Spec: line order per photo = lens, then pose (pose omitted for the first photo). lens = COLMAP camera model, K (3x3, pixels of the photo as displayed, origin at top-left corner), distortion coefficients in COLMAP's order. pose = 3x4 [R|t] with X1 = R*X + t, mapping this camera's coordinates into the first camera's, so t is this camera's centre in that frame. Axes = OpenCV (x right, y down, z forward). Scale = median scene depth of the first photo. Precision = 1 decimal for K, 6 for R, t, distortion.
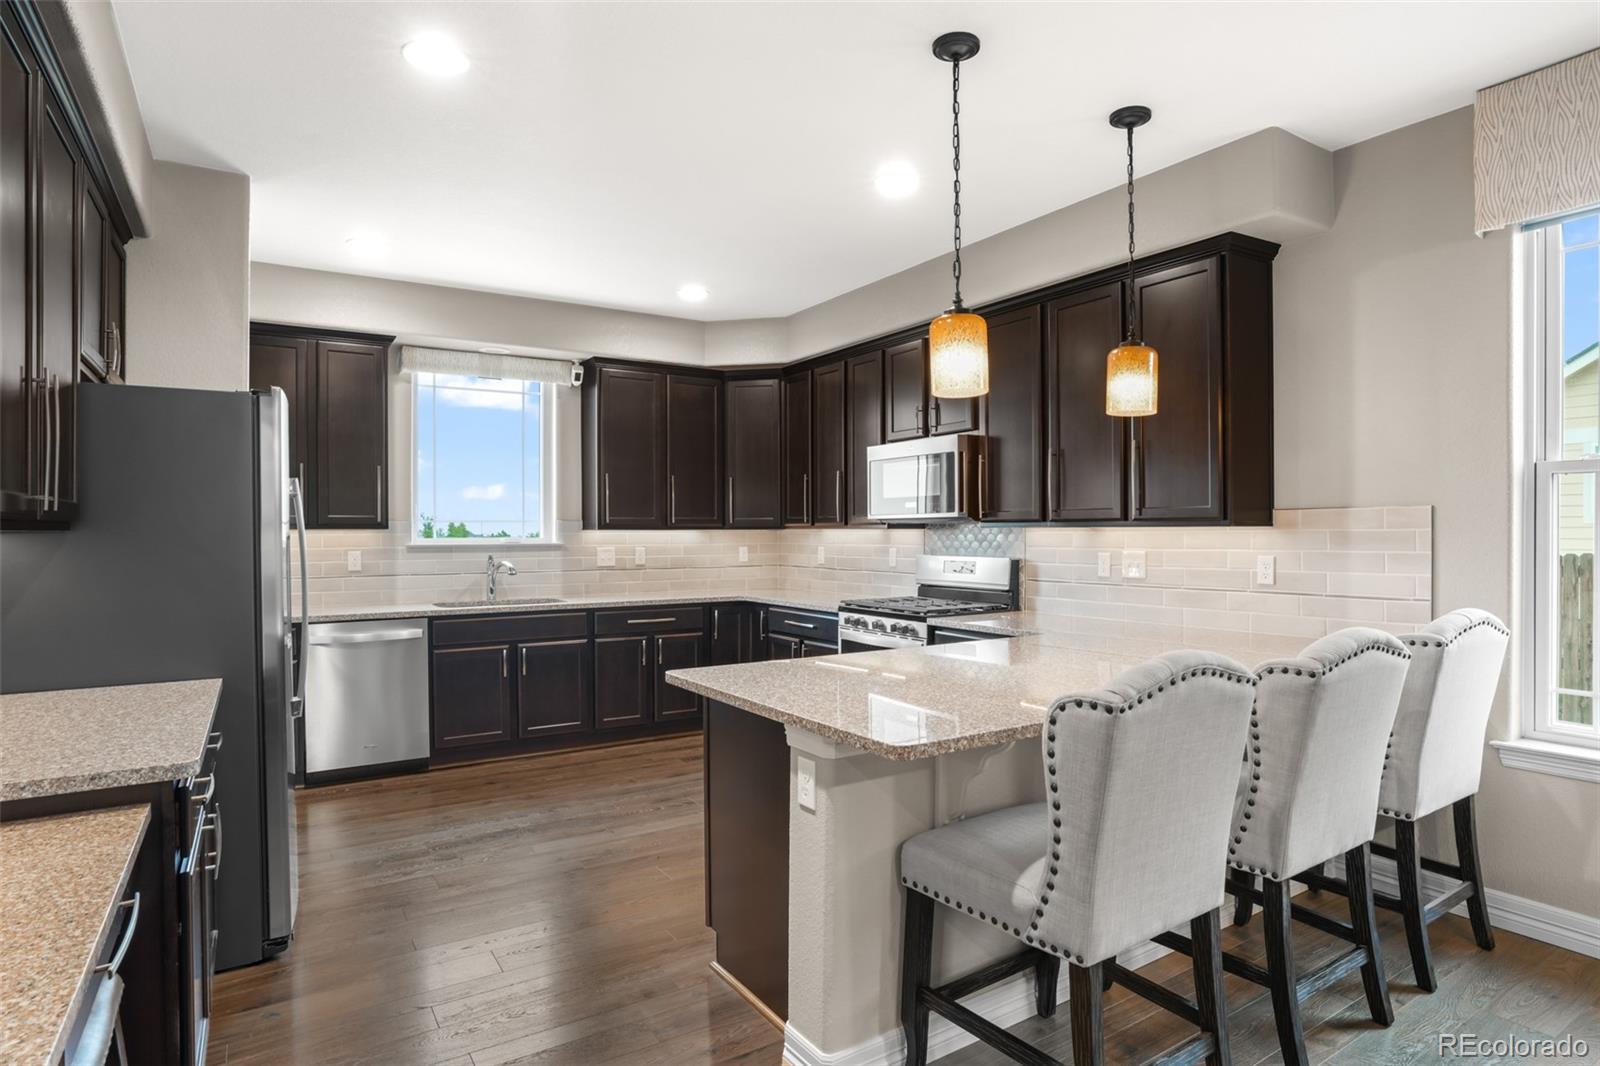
lens RADIAL K [[875.3, 0, 806.4], [0, 875.3, 526.8], [0, 0, 1]] dist [-0.062987, 0.032189]
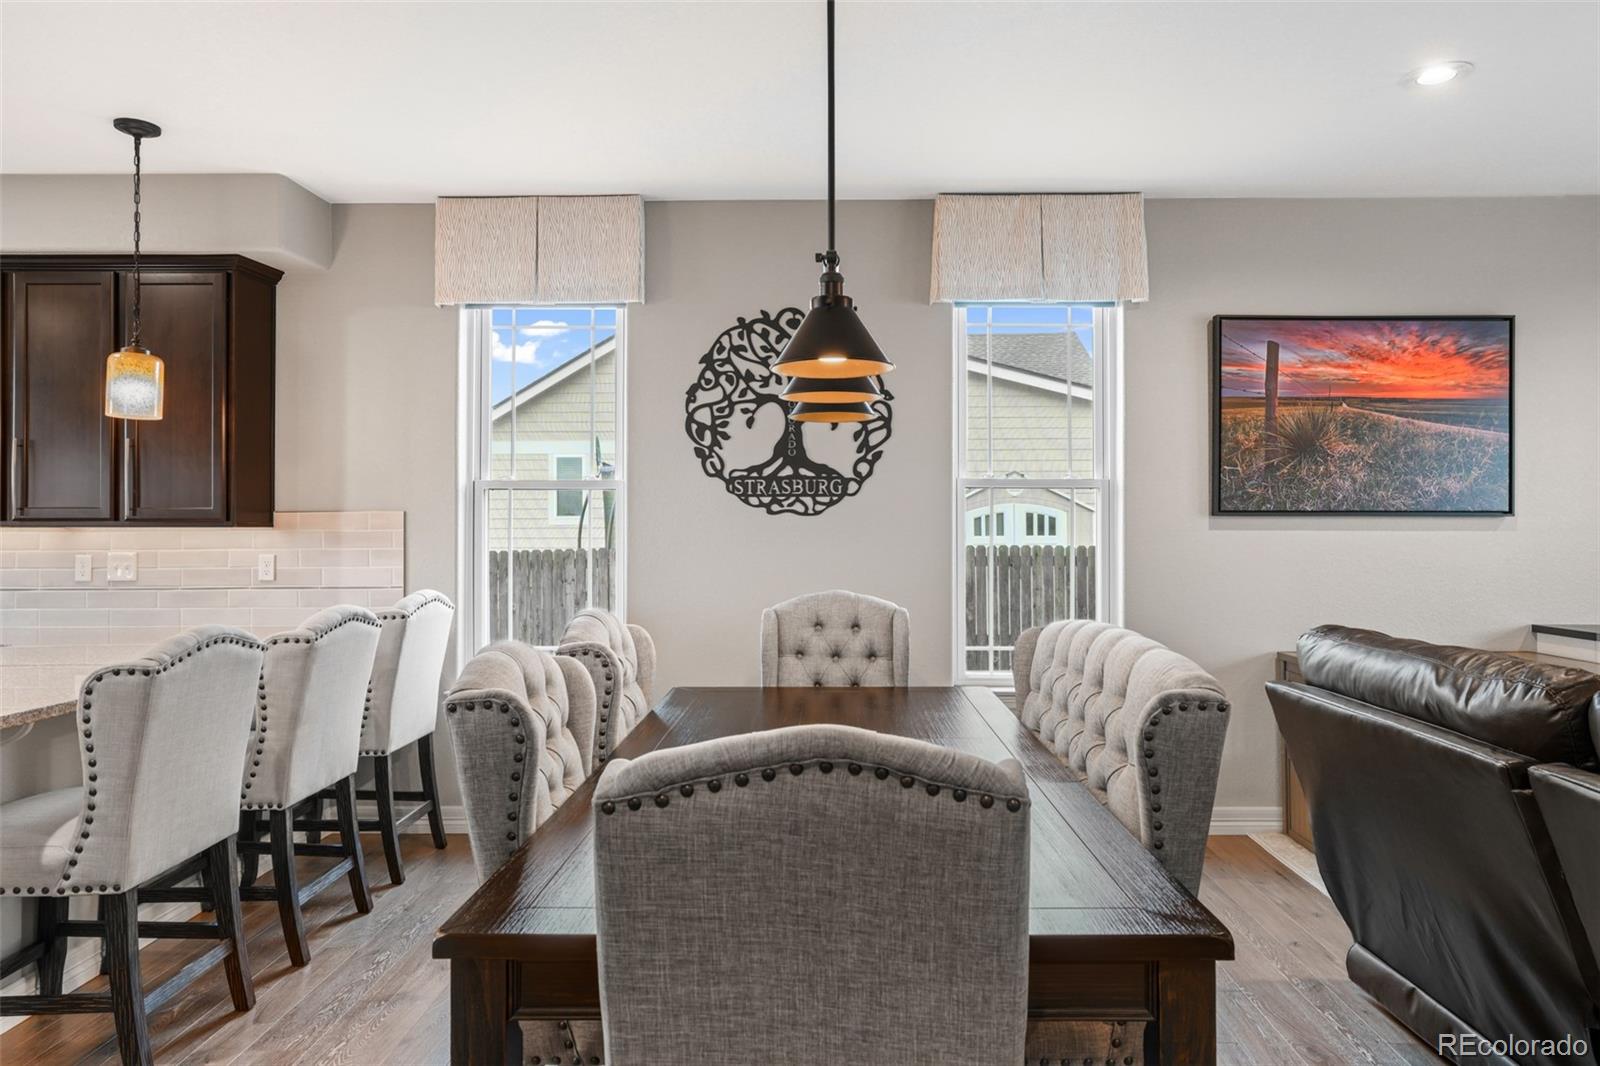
lens RADIAL K [[1013.3, 0, 834.8], [0, 1013.3, 528.9], [0, 0, 1]] dist [-0.024597, 0.029396]
pose [[0.532496, 0.002028, 0.846430, -0.221931], [-0.004161, 0.999991, 0.000221, -0.002049], [-0.846422, -0.003639, 0.532500, -0.388369]]
